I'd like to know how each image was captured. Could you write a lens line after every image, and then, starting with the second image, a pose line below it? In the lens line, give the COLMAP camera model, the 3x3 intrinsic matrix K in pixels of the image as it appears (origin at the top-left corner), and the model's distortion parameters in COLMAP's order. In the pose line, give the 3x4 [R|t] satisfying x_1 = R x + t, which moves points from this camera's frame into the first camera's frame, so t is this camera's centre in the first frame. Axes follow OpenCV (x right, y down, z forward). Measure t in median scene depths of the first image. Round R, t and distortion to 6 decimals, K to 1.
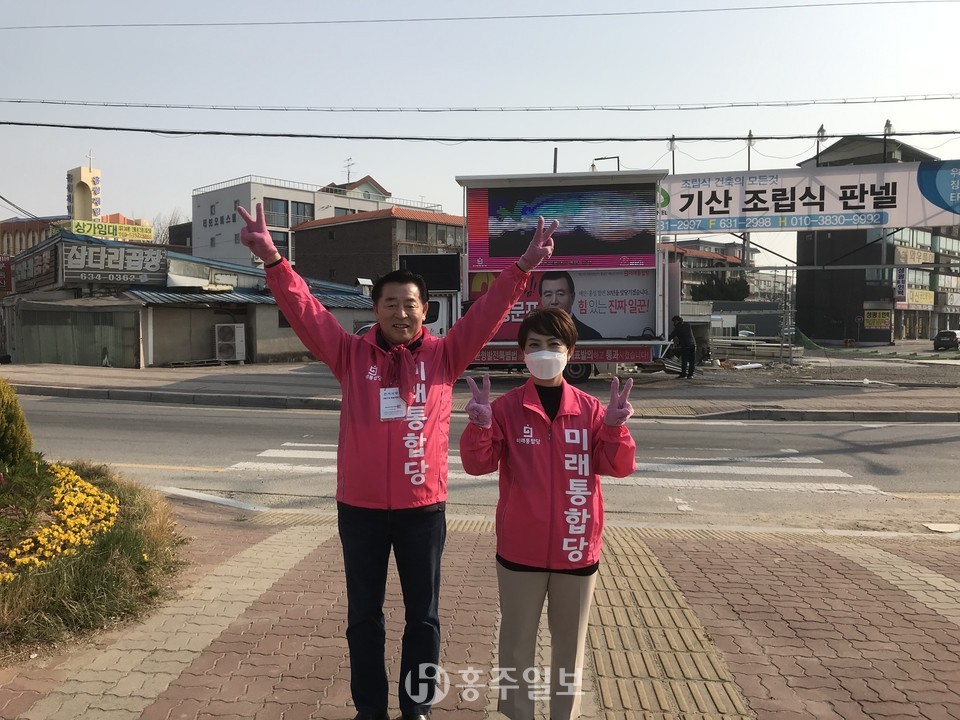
lens RADIAL K [[784.5, 0, 454.3], [0, 784.5, 366.0], [0, 0, 1]] dist [0.029350, -0.022604]
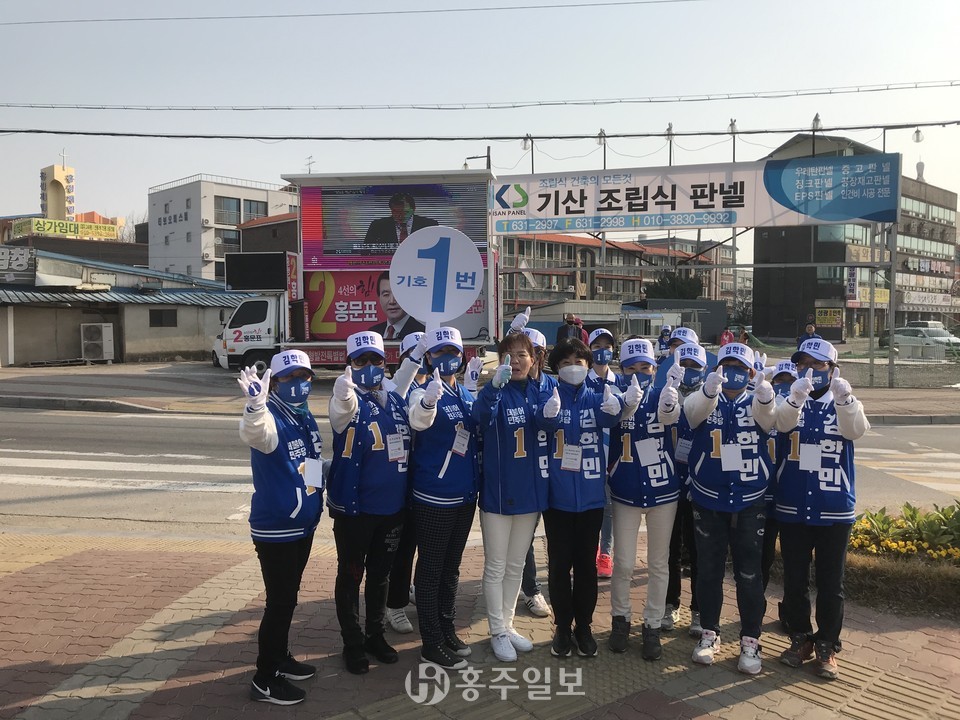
lens RADIAL K [[784.5, 0, 479.5], [0, 784.5, 355.6], [0, 0, 1]] dist [0.029350, -0.022604]
pose [[0.999981, 0.000022, -0.006245, 0.201671], [-0.000082, 0.999953, -0.009644, -0.003258], [0.006244, 0.009645, 0.999934, 0.008514]]
